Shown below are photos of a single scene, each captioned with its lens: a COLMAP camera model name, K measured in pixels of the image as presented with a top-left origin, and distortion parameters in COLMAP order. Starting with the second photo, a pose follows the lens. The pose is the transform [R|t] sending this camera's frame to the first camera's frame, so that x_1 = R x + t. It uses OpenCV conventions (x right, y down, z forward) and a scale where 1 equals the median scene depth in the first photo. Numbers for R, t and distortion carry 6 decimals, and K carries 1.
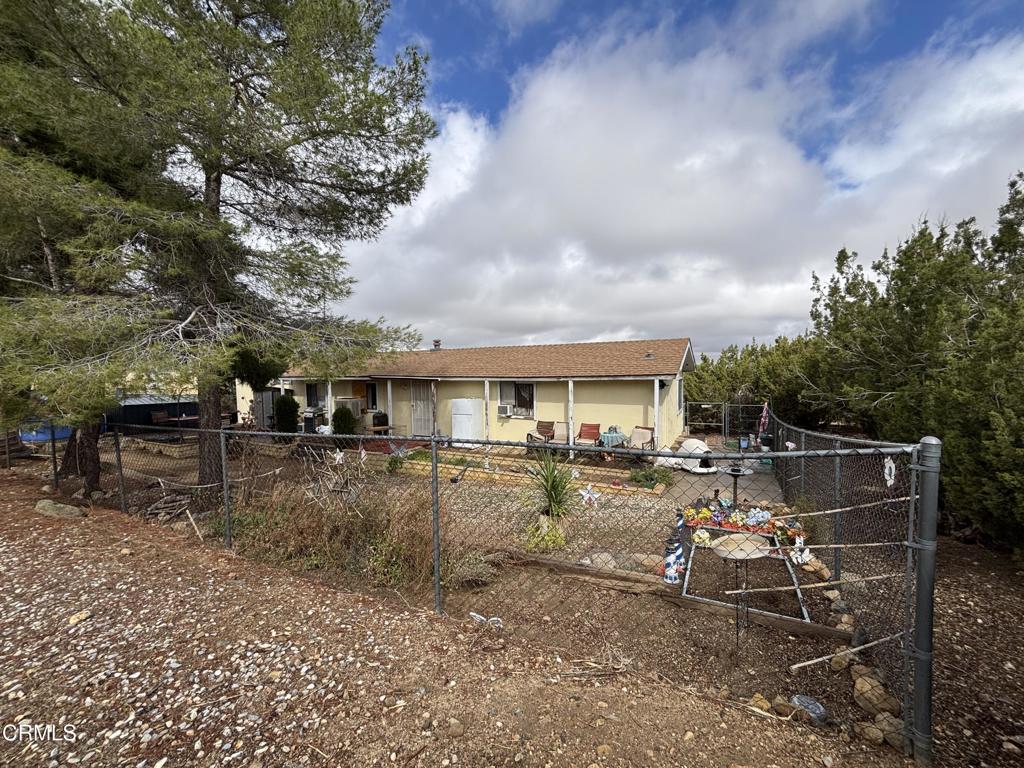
lens RADIAL K [[409.3, 0, 509.4], [0, 409.3, 384.7], [0, 0, 1]] dist [0.000600, 0.000160]
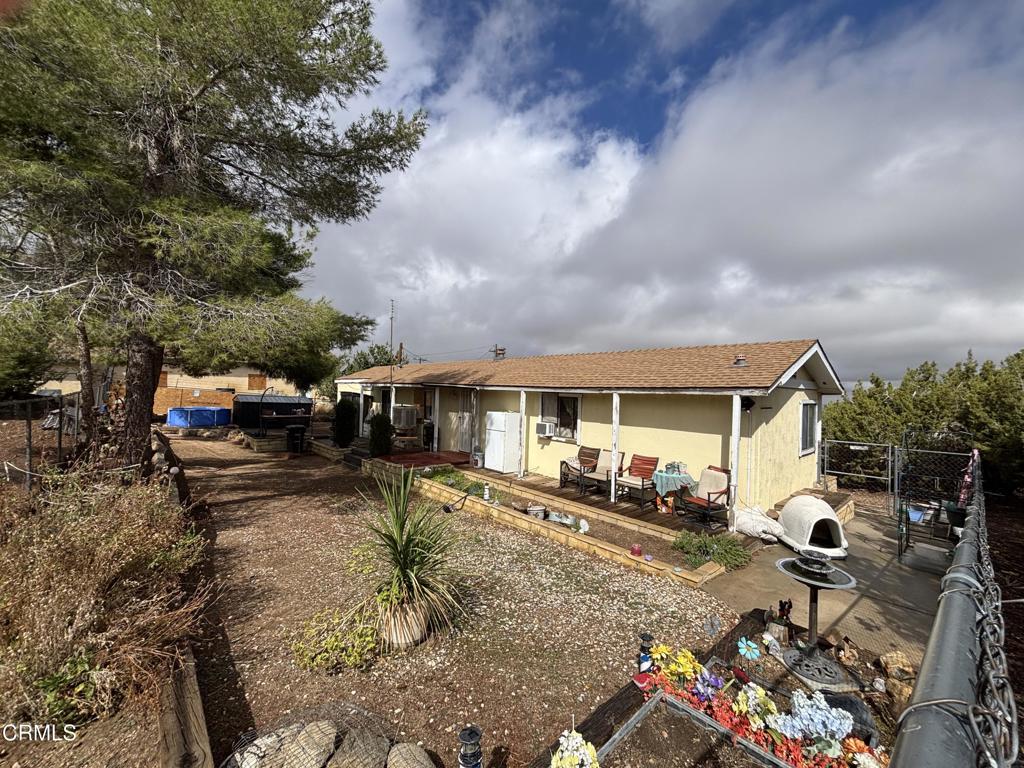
lens RADIAL K [[409.3, 0, 509.4], [0, 409.3, 384.7], [0, 0, 1]] dist [0.000600, 0.000160]
pose [[0.941835, 0.038742, -0.333834, 0.197080], [-0.058474, 0.997073, -0.049259, 0.019320], [0.330948, 0.065914, 0.941344, 0.227413]]
